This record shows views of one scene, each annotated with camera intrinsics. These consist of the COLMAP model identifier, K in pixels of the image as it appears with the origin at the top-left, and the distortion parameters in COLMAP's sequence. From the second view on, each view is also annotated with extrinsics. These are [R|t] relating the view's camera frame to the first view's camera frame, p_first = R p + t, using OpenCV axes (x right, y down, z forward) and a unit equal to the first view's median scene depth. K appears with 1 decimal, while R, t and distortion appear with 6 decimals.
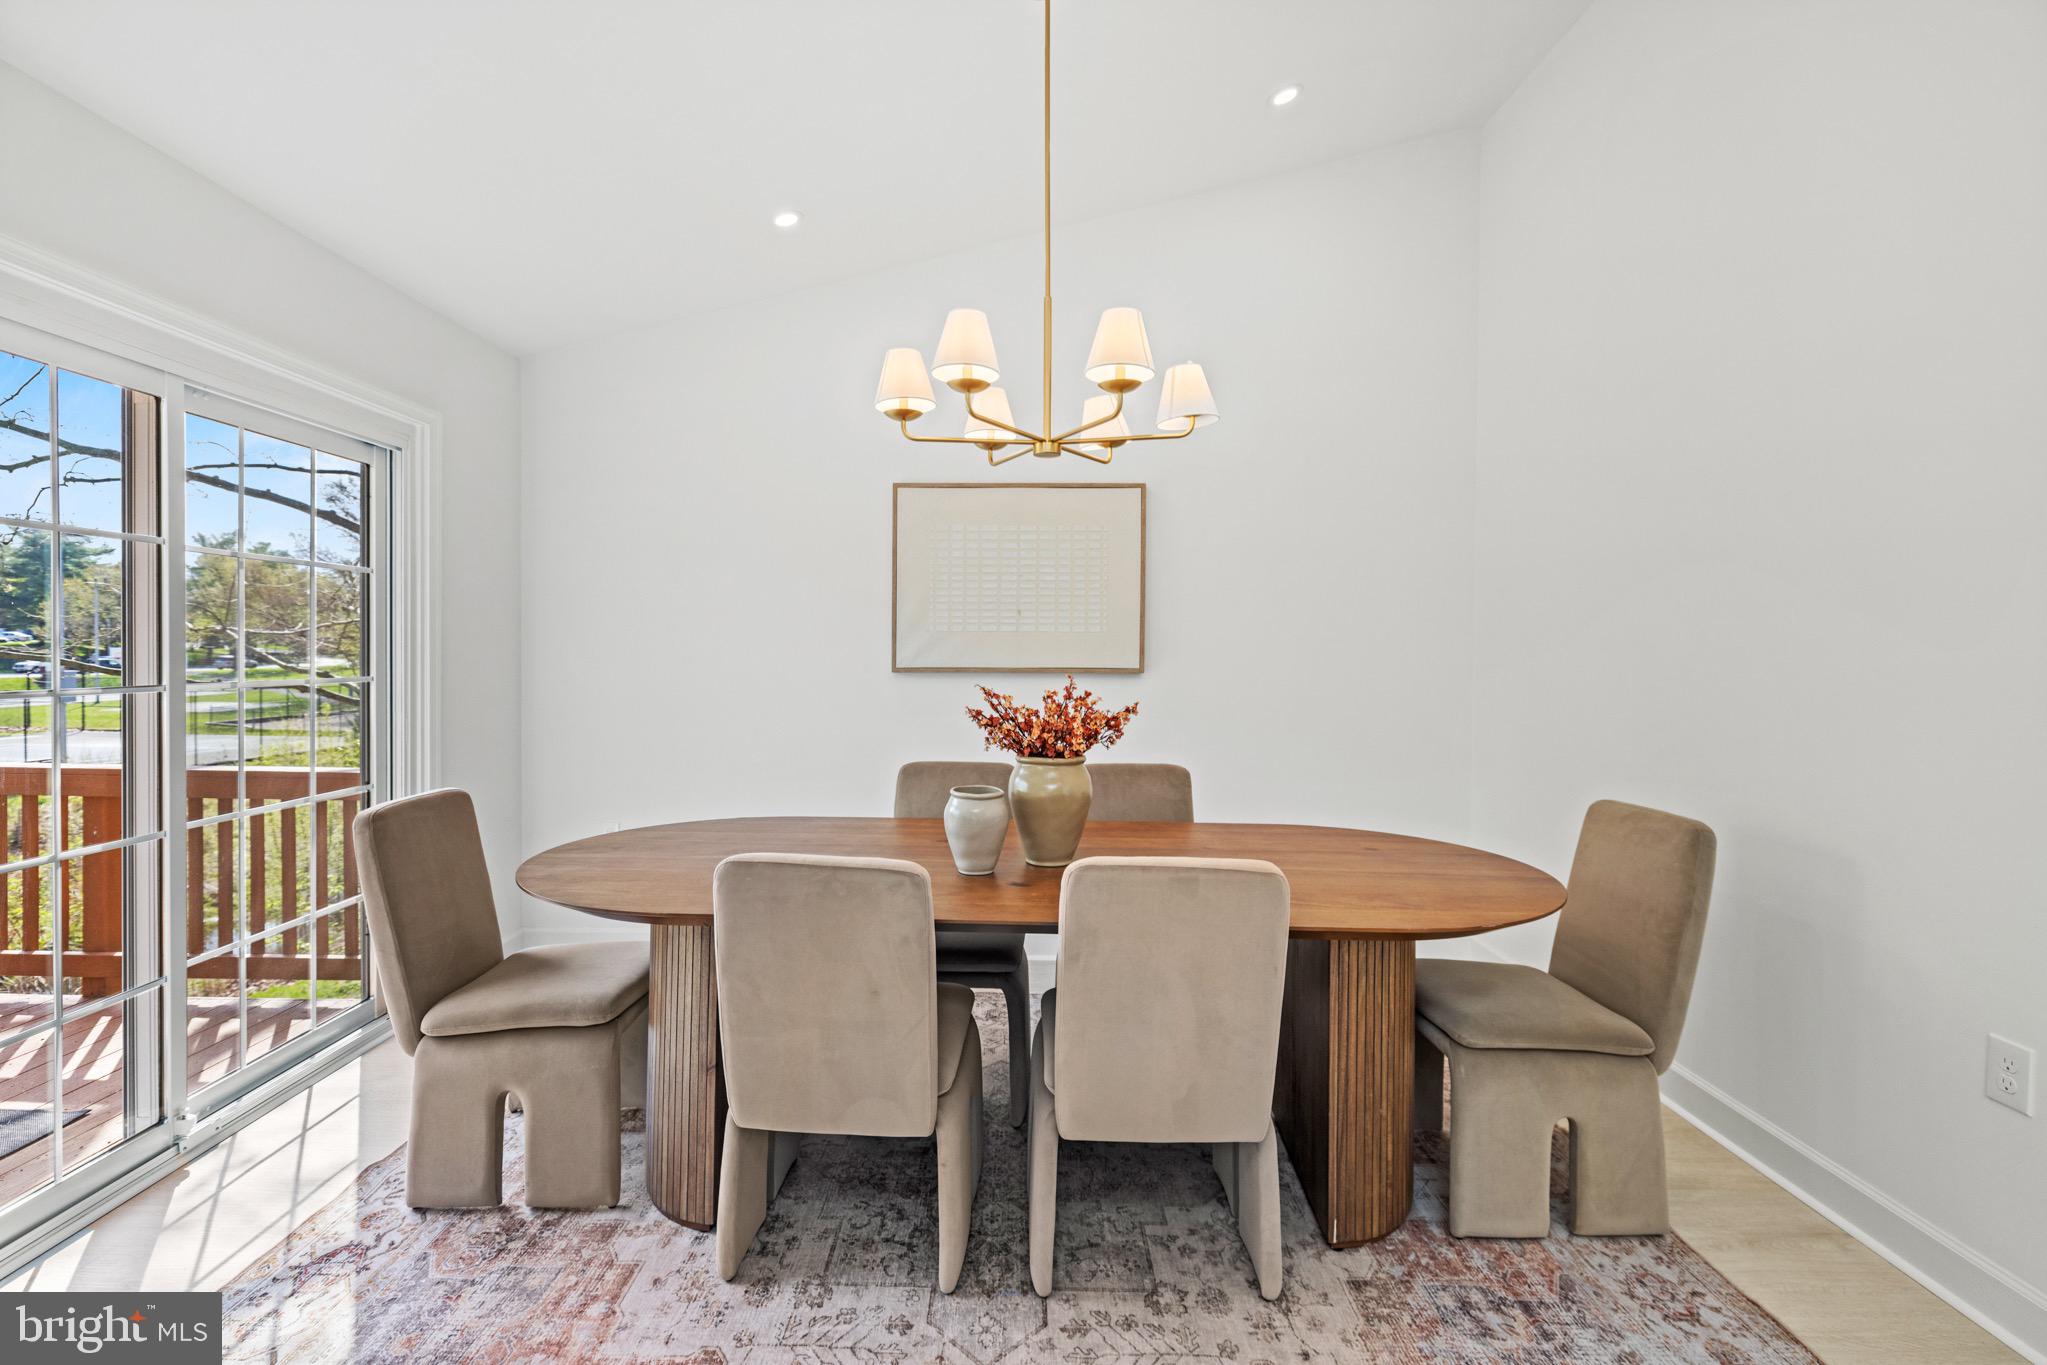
lens RADIAL K [[930.7, 0, 1022.1], [0, 930.7, 662.0], [0, 0, 1]] dist [-0.002120, 0.000361]
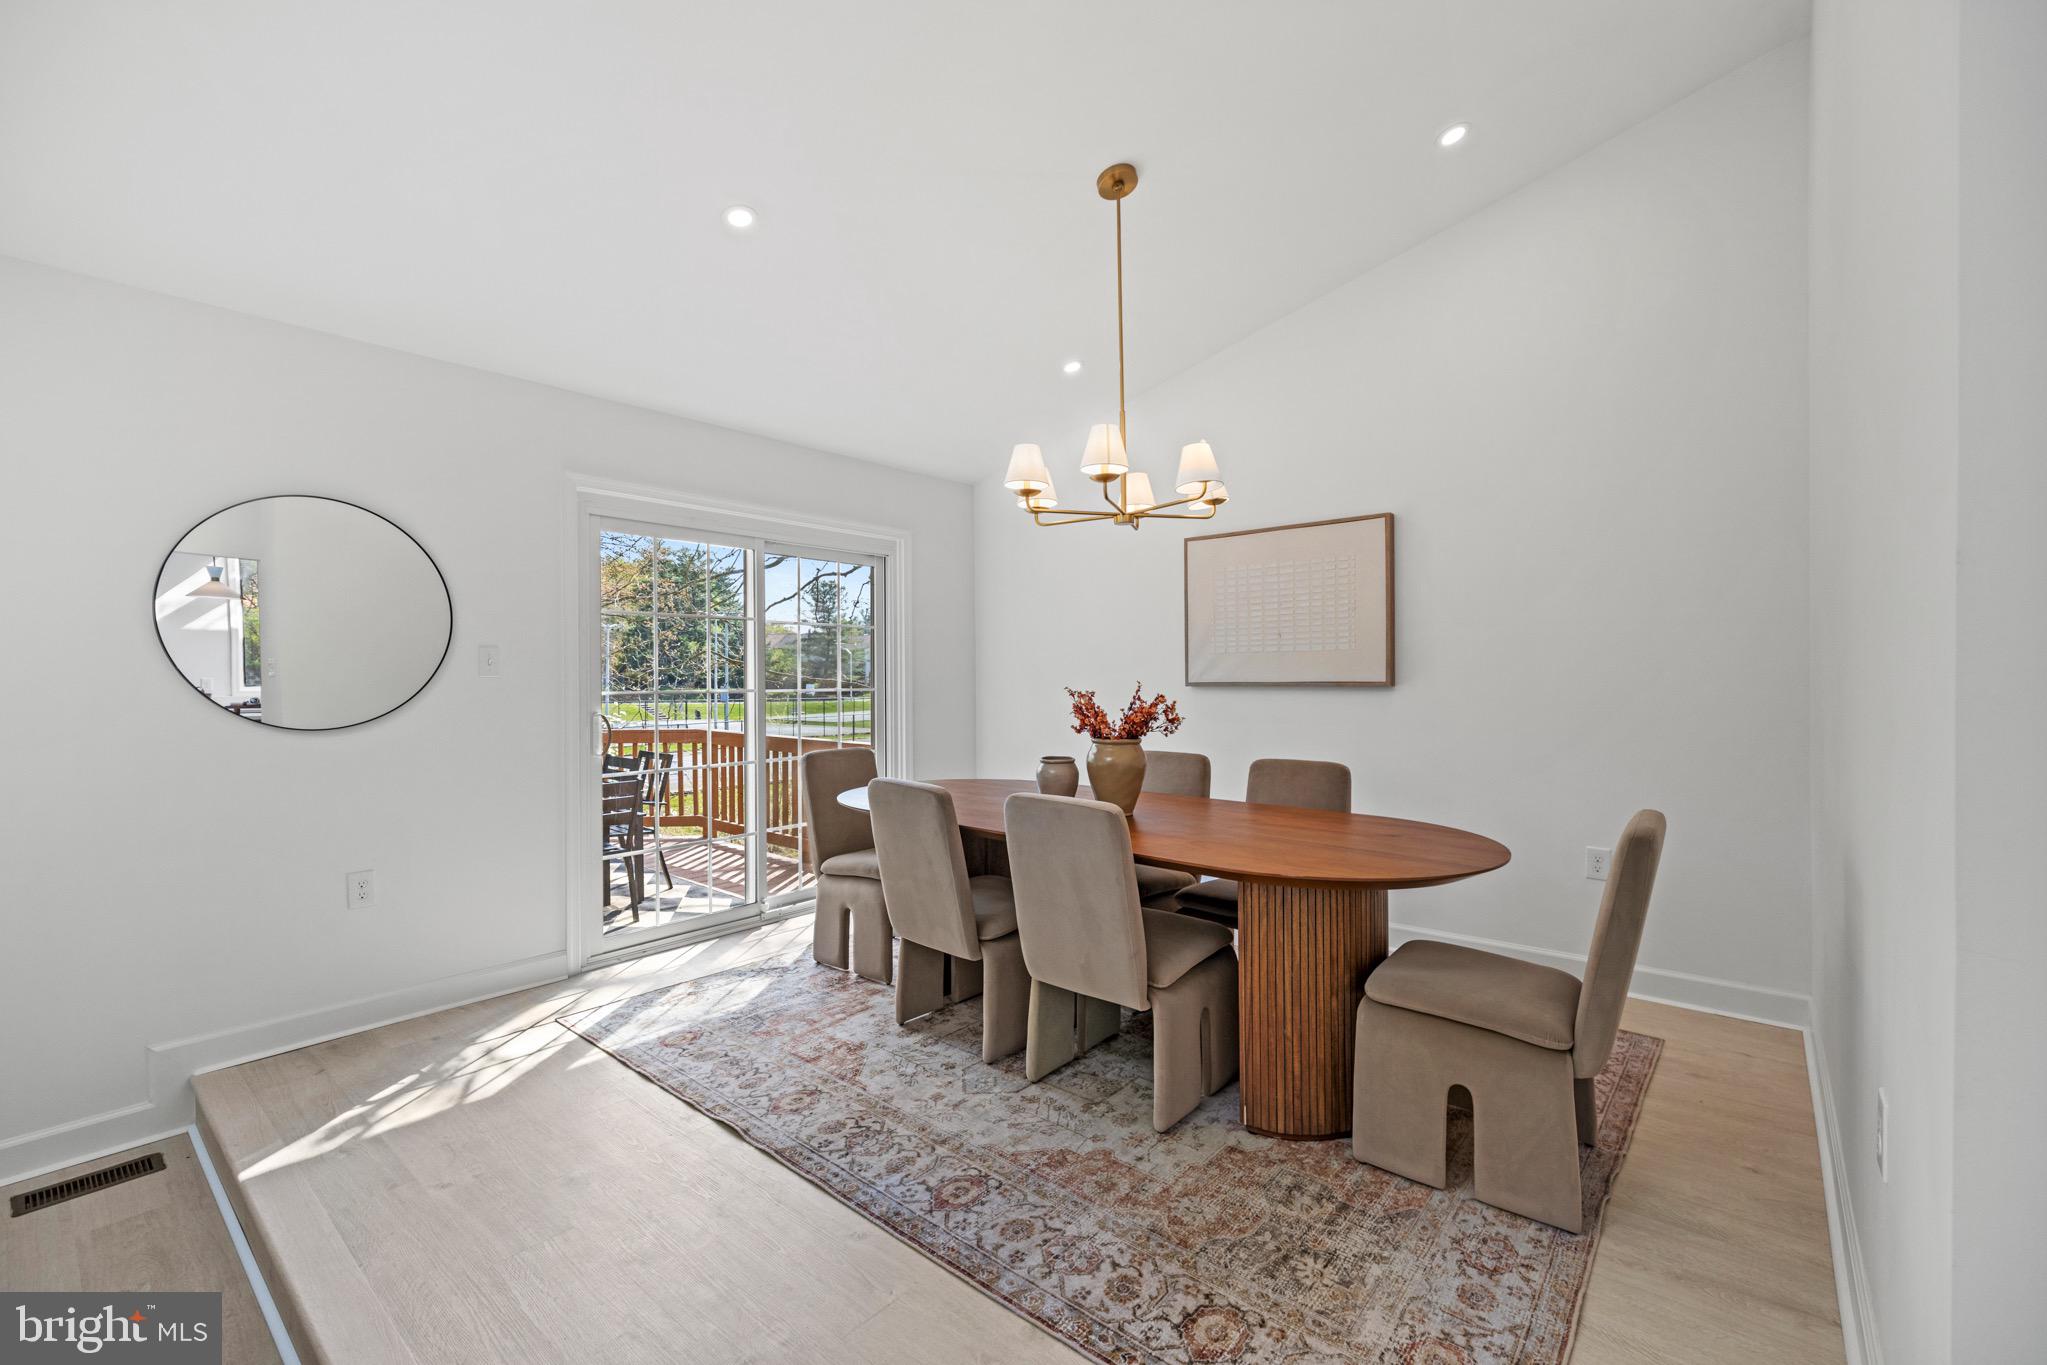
lens RADIAL K [[871.7, 0, 1027.7], [0, 871.7, 676.1], [0, 0, 1]] dist [0.002806, 0.000047]
pose [[0.767070, -0.011897, -0.641453, 0.874105], [0.002391, 0.999874, -0.015686, 0.029530], [0.641559, 0.010498, 0.767002, -0.111100]]
